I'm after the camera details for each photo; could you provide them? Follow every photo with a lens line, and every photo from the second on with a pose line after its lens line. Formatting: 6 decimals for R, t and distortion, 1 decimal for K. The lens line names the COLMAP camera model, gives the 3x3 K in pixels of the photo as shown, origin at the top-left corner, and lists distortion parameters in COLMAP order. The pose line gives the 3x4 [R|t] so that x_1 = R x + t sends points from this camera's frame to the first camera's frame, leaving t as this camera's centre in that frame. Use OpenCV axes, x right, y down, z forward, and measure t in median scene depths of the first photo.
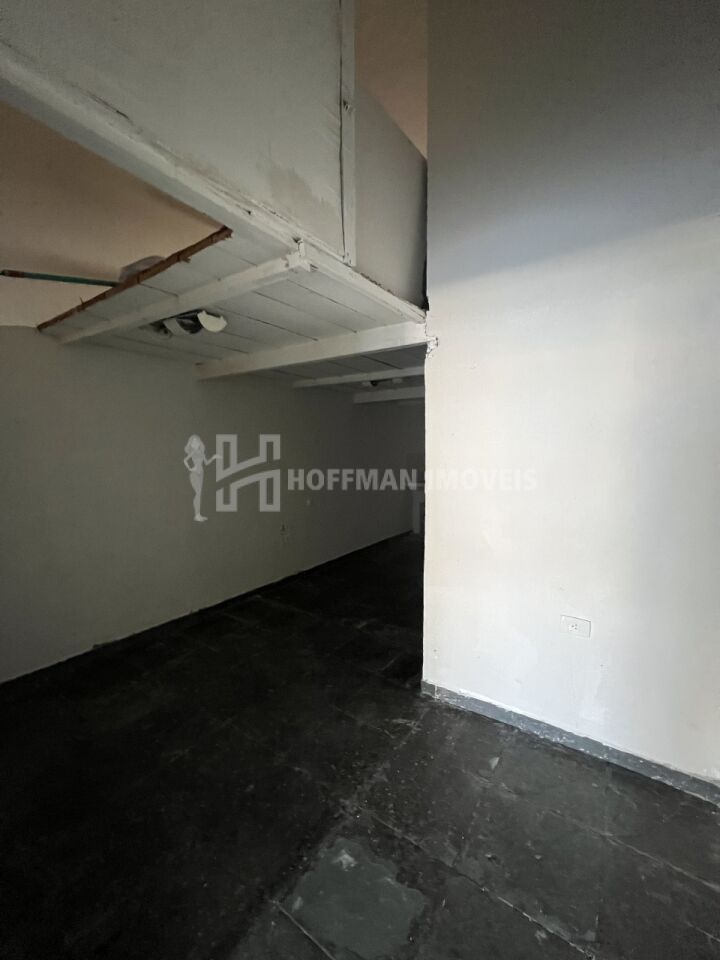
lens RADIAL K [[383.1, 0, 357.9], [0, 383.1, 480.3], [0, 0, 1]] dist [0.003666, -0.000028]
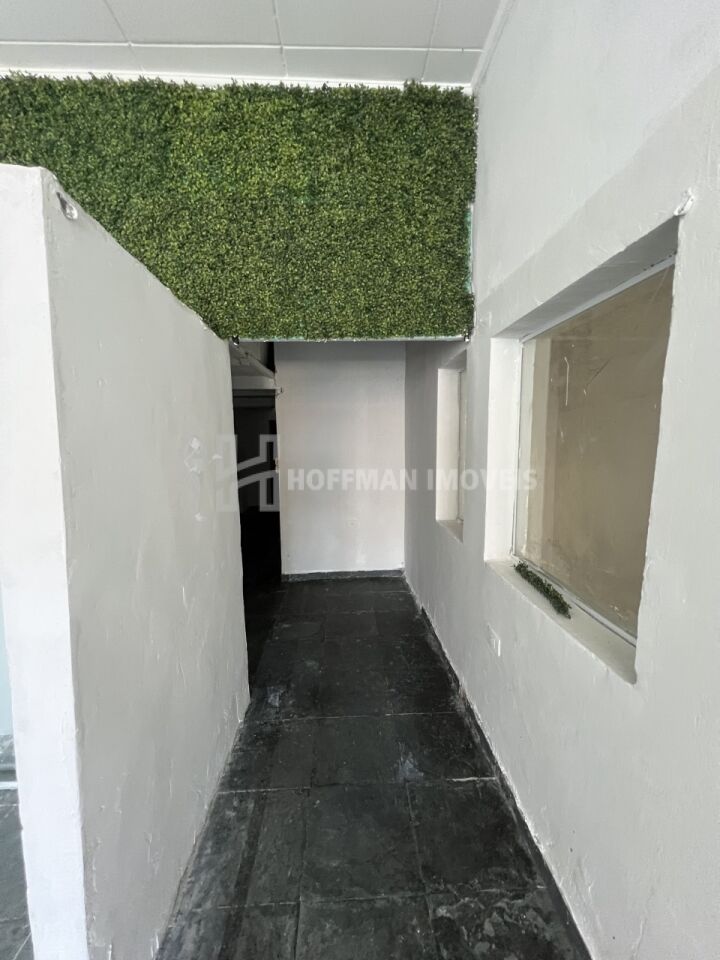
lens RADIAL K [[383.1, 0, 357.9], [0, 383.1, 480.3], [0, 0, 1]] dist [0.003666, -0.000028]
pose [[0.787484, -0.081018, 0.610988, -0.707058], [0.076984, 0.996489, 0.032913, 0.060689], [-0.611509, 0.021118, 0.790956, -0.747086]]
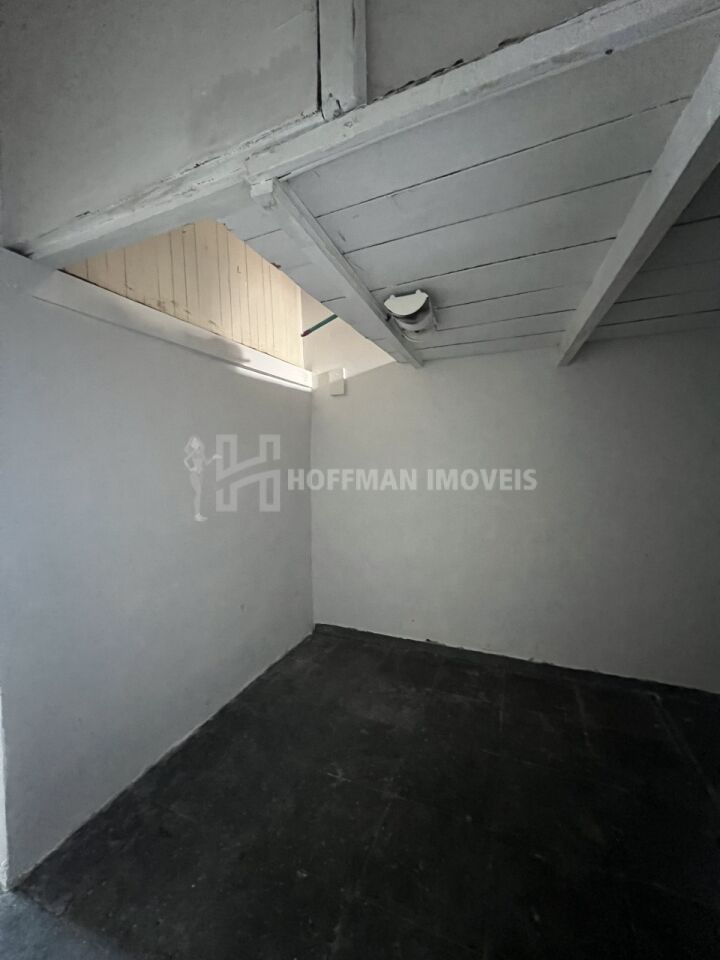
lens RADIAL K [[379.9, 0, 366.8], [0, 379.9, 475.2], [0, 0, 1]] dist [-0.000509, -0.000111]
pose [[0.214169, 0.012545, -0.976716, 0.429722], [-0.069317, 0.997592, -0.002387, -0.024656], [0.974334, 0.068214, 0.214523, 0.768415]]
